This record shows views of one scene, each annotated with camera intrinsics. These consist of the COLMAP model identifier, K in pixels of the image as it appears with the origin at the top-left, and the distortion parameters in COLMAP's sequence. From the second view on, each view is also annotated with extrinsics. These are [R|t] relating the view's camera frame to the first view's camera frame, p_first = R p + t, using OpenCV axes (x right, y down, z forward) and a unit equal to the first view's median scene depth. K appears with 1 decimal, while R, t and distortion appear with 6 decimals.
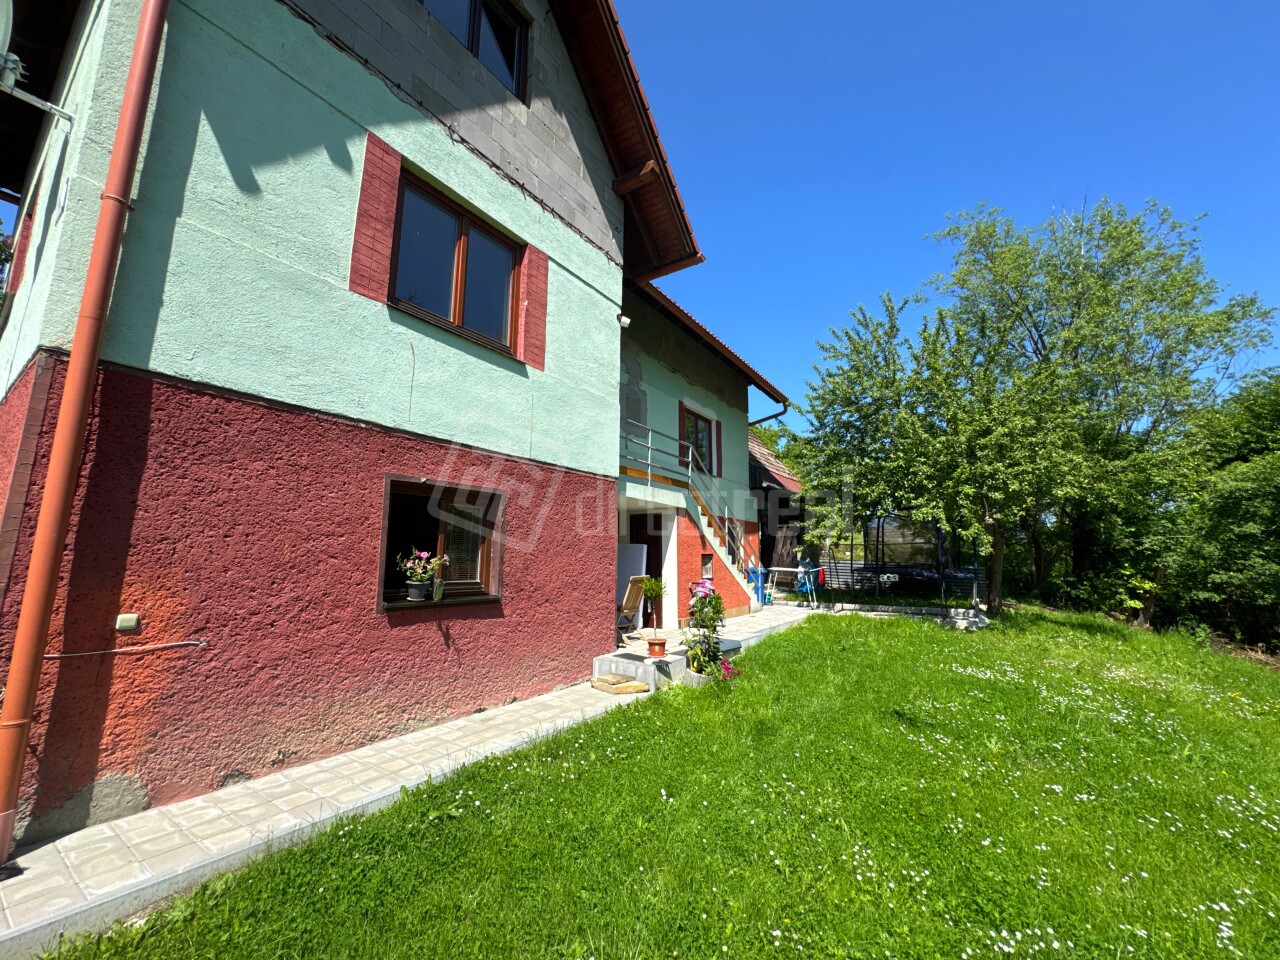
lens RADIAL K [[510.6, 0, 645.2], [0, 510.6, 480.0], [0, 0, 1]] dist [-0.005904, 0.000797]
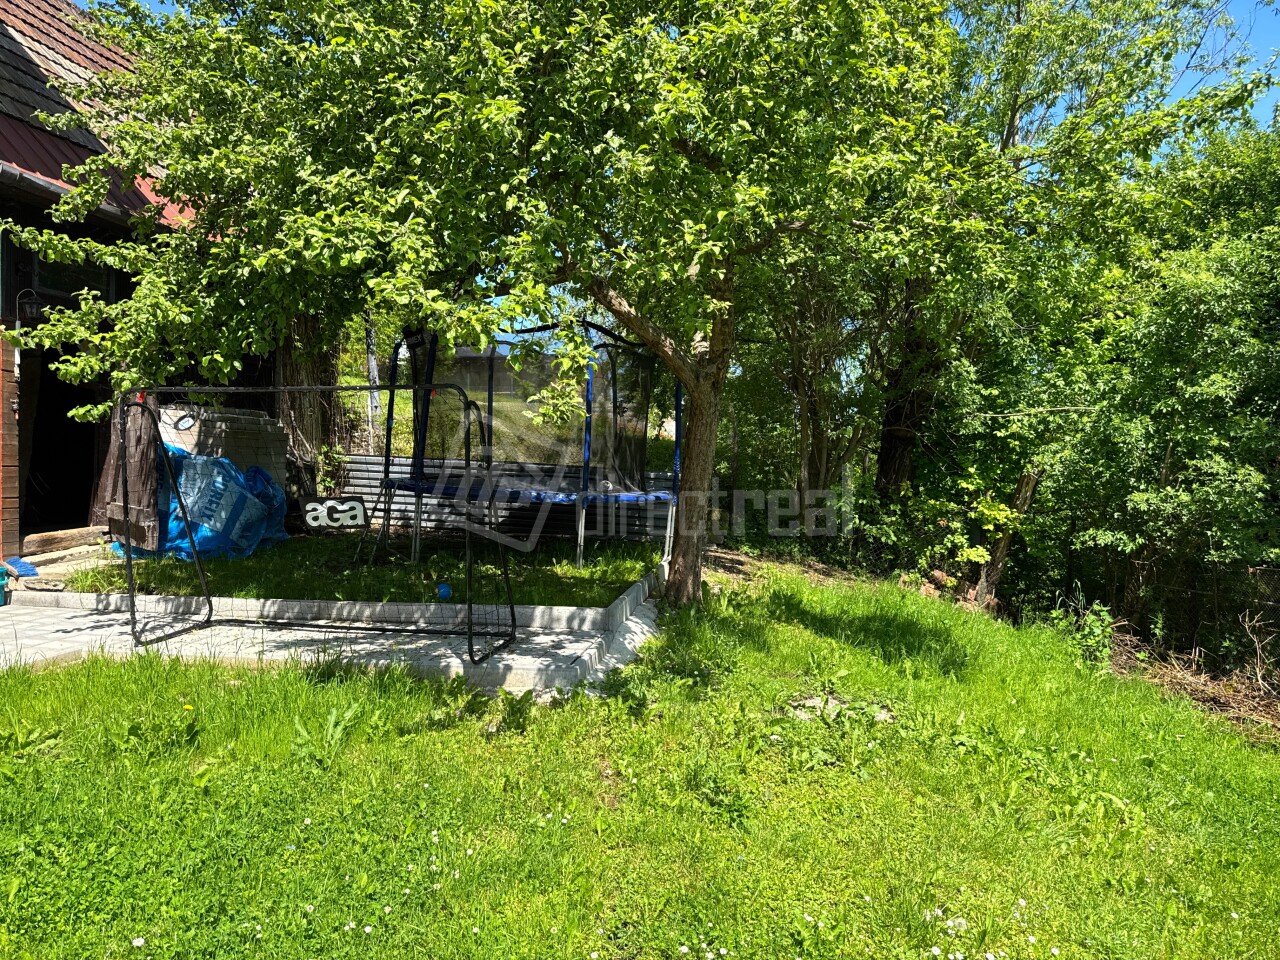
lens RADIAL K [[912.2, 0, 644.6], [0, 912.2, 488.2], [0, 0, 1]] dist [0.039614, -0.057522]
pose [[0.907373, -0.004080, 0.420307, 0.367457], [-0.073094, 0.983185, 0.167343, 0.073352], [-0.413923, -0.182564, 0.891817, 0.422328]]
